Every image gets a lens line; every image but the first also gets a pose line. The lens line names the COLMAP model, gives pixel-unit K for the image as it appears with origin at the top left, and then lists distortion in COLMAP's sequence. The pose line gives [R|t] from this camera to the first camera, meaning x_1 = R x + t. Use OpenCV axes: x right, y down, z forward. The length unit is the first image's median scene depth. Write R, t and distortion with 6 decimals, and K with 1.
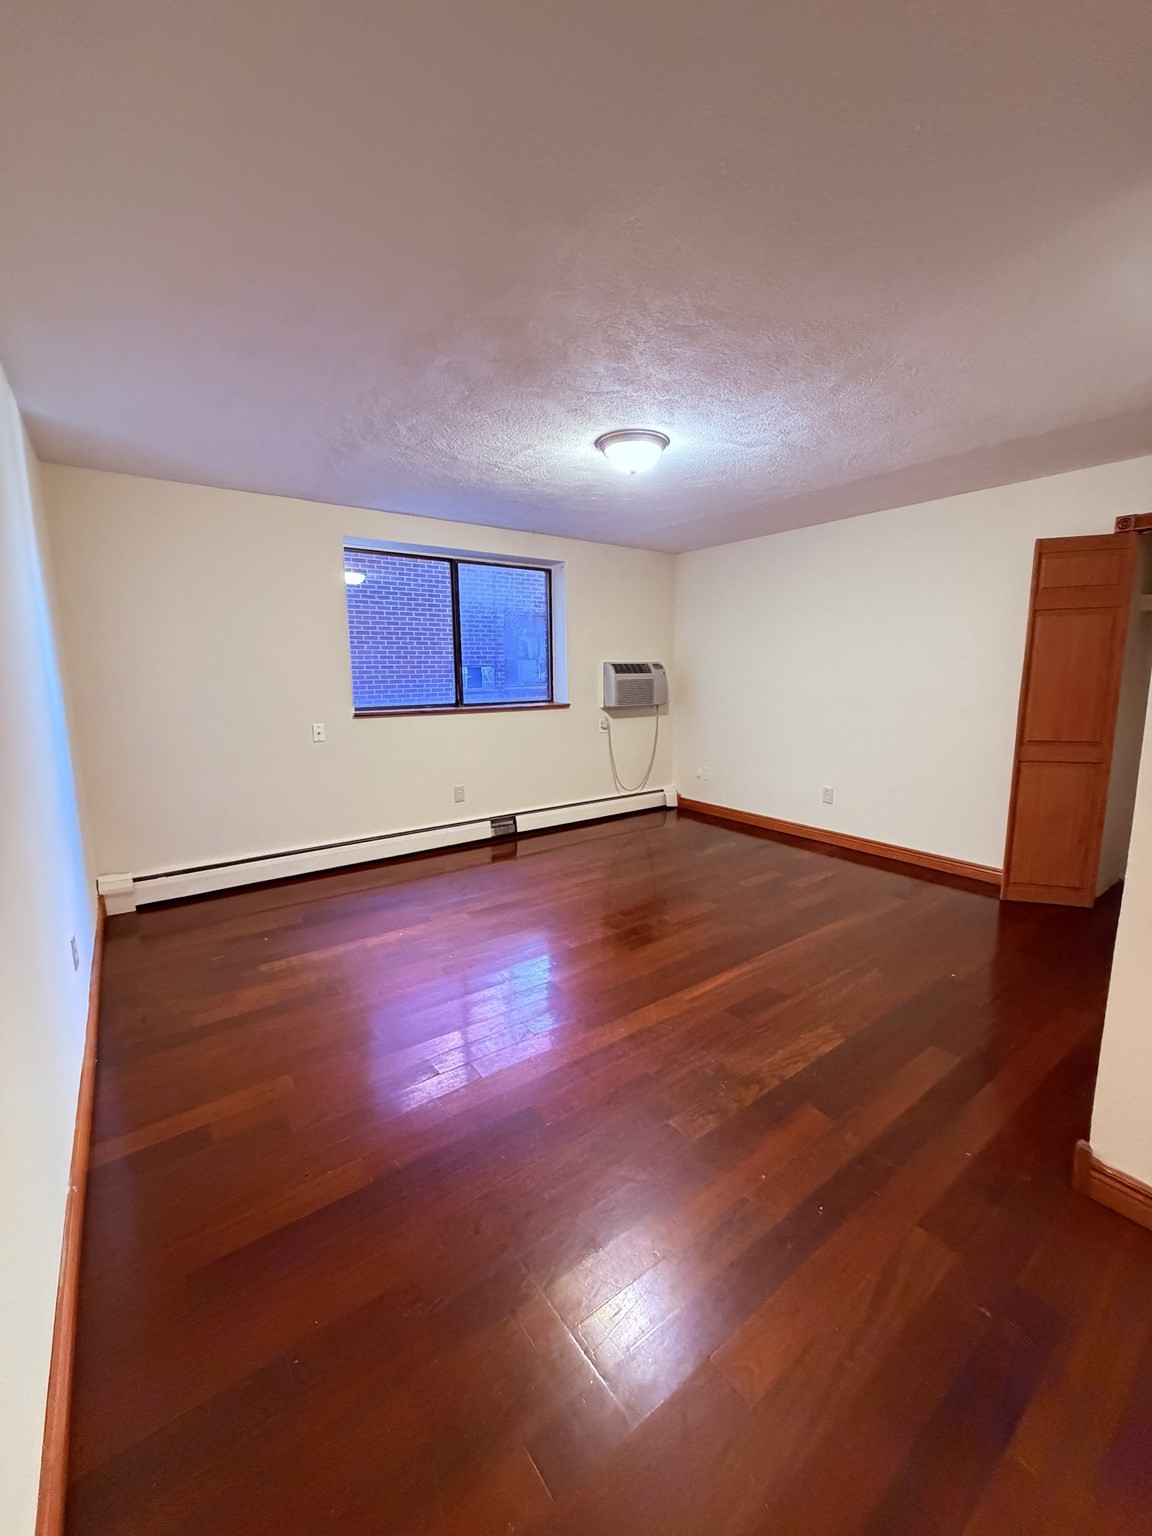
lens RADIAL K [[615.5, 0, 572.3], [0, 615.5, 770.9], [0, 0, 1]] dist [0.000010, 0.000422]
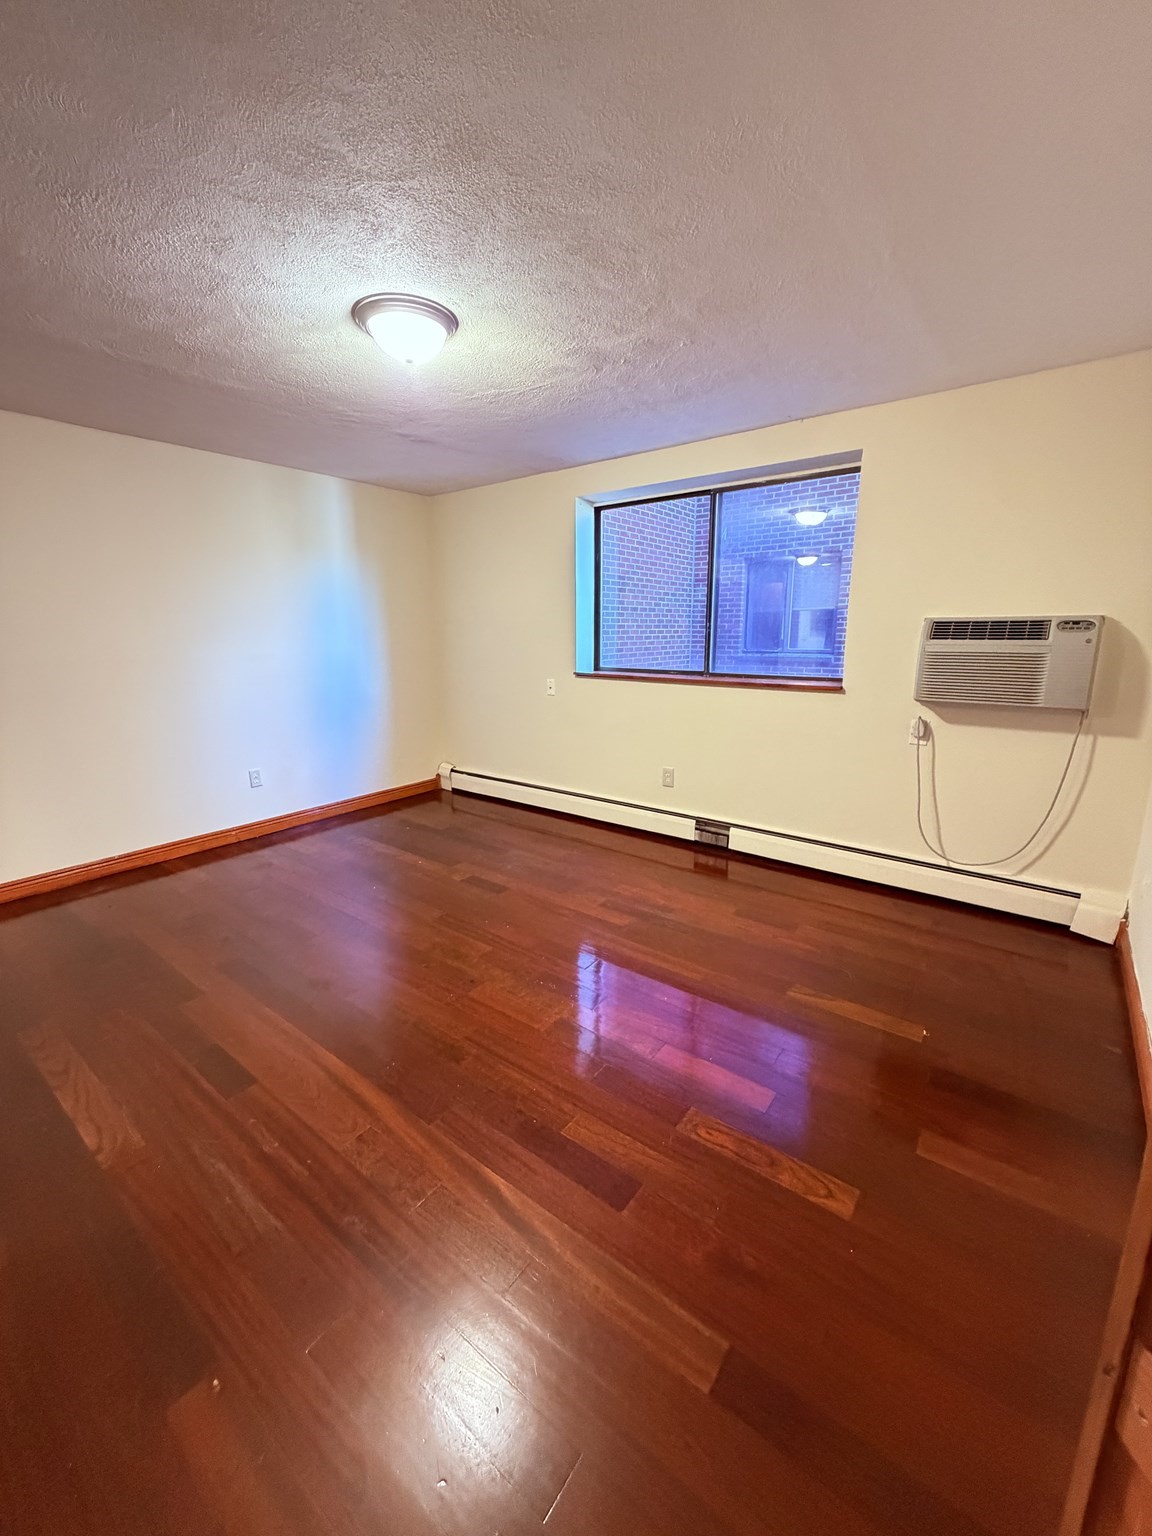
lens RADIAL K [[615.5, 0, 581.4], [0, 615.5, 764.0], [0, 0, 1]] dist [0.000010, 0.000422]
pose [[0.267078, 0.215105, -0.939361, 0.550986], [-0.150511, 0.972118, 0.179813, -0.109901], [0.951849, 0.093360, 0.292007, 0.599190]]
